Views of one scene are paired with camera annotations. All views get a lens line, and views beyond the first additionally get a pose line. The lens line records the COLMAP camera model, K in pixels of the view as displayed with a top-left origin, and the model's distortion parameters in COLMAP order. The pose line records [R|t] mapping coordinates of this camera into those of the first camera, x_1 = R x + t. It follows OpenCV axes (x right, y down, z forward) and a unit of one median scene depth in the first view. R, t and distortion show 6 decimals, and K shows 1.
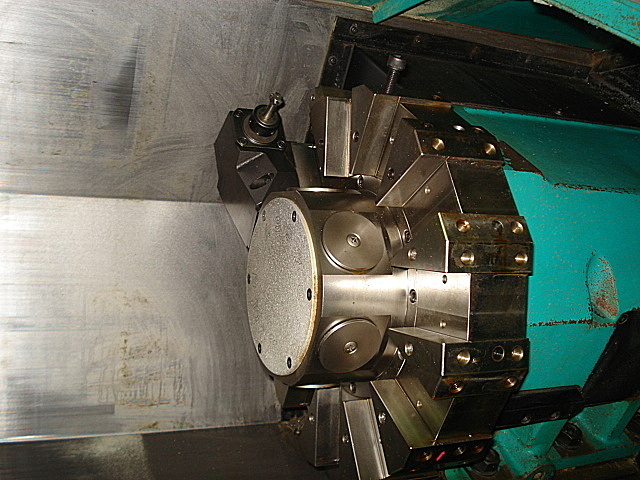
lens RADIAL K [[732.2, 0, 320.0], [0, 732.2, 240.0], [0, 0, 1]] dist [-0.081706, -0.047829]
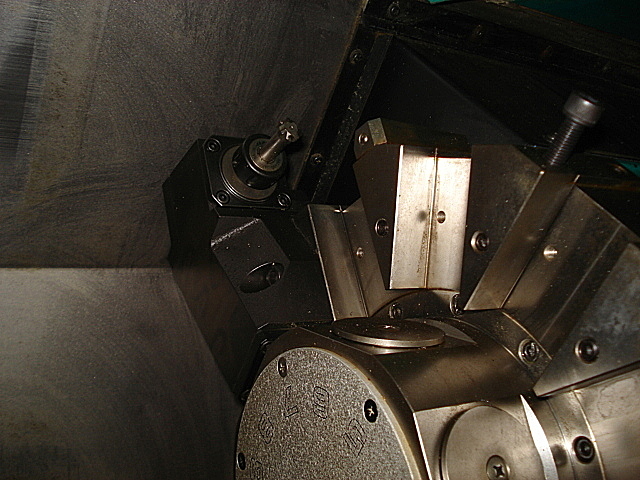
lens RADIAL K [[732.2, 0, 320.0], [0, 732.2, 240.0], [0, 0, 1]] dist [-0.081706, -0.047829]
pose [[0.988396, 0.026593, 0.149554, -0.106461], [-0.035874, 0.997571, 0.059703, -0.128242], [-0.147603, -0.064375, 0.986949, 0.383830]]
